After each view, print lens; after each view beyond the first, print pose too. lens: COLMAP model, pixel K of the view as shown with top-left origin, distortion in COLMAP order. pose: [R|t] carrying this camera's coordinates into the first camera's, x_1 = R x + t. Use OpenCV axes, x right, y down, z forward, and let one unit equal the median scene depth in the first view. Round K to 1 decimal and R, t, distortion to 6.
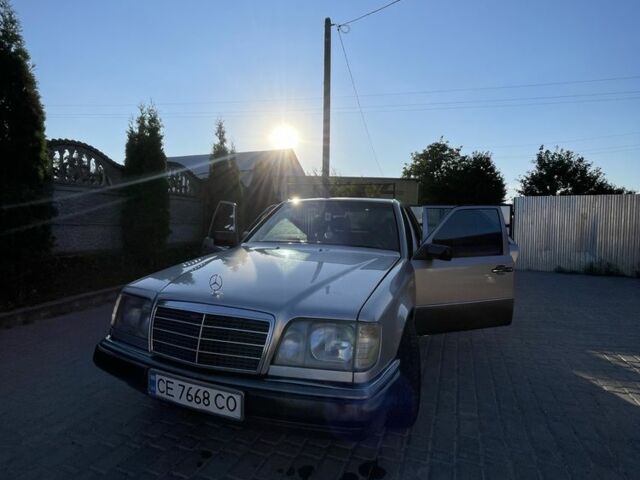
lens RADIAL K [[355.2, 0, 321.2], [0, 355.2, 239.2], [0, 0, 1]] dist [-0.012748, 0.007408]
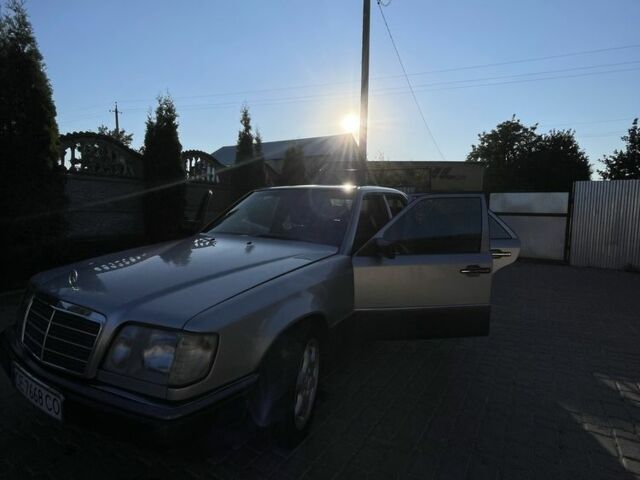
lens RADIAL K [[355.2, 0, 318.9], [0, 355.2, 238.6], [0, 0, 1]] dist [-0.012748, 0.007408]
pose [[0.981468, 0.021828, -0.190378, 0.157808], [-0.014517, 0.999106, 0.039713, -0.009276], [0.191074, -0.036214, 0.980907, 0.055320]]
